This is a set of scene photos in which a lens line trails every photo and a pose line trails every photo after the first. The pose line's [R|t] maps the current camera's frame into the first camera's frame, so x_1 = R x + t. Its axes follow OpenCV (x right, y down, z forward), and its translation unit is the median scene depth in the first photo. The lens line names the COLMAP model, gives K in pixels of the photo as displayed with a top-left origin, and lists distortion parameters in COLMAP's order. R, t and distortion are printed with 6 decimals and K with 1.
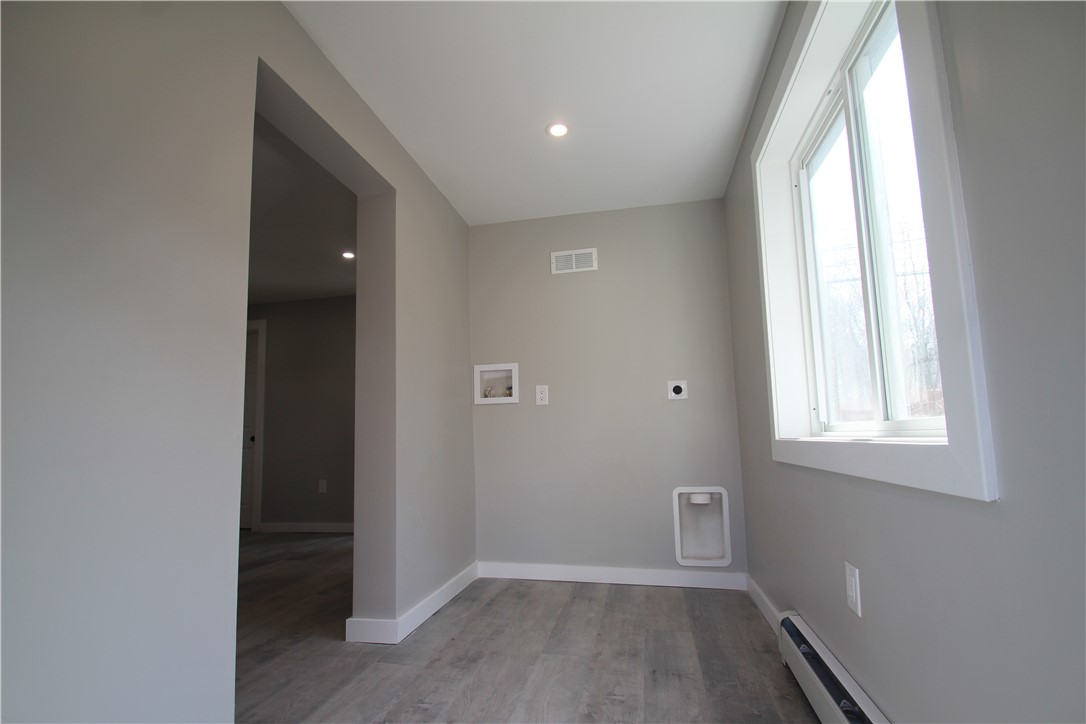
lens RADIAL K [[499.9, 0, 542.0], [0, 499.9, 380.1], [0, 0, 1]] dist [0.014202, -0.019212]
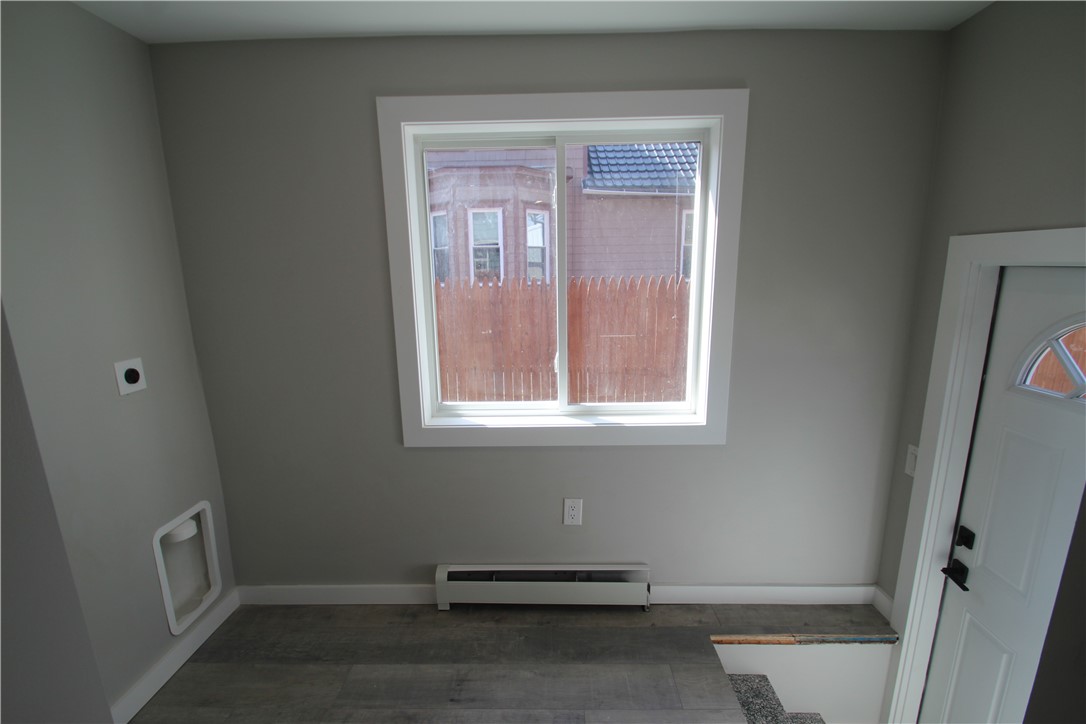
lens RADIAL K [[496.6, 0, 539.3], [0, 496.6, 381.4], [0, 0, 1]] dist [0.016244, -0.018194]
pose [[-0.182492, -0.186855, 0.965289, -0.445360], [-0.093158, 0.980644, 0.172215, -0.140626], [-0.978784, -0.058497, -0.196367, 0.777652]]
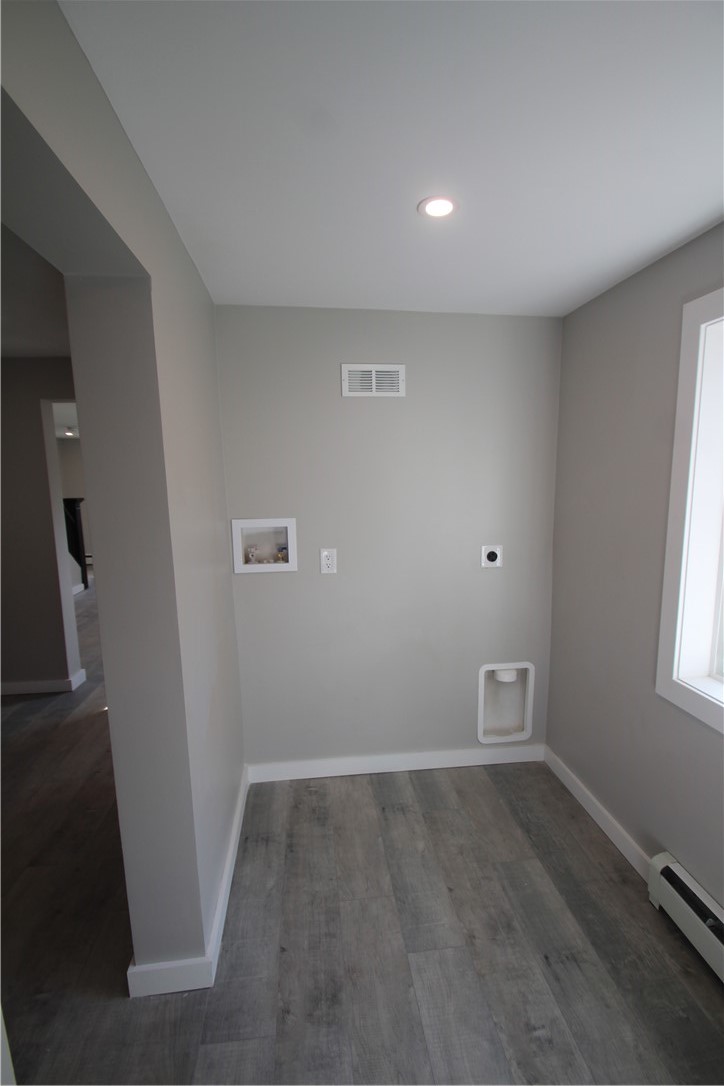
lens RADIAL K [[499.9, 0, 375.9], [0, 499.9, 547.5], [0, 0, 1]] dist [0.014202, -0.019212]
pose [[0.941930, -0.034545, 0.334028, -0.237736], [-0.049887, 0.969262, 0.240918, -0.227562], [-0.332084, -0.243592, 0.911254, 0.350613]]
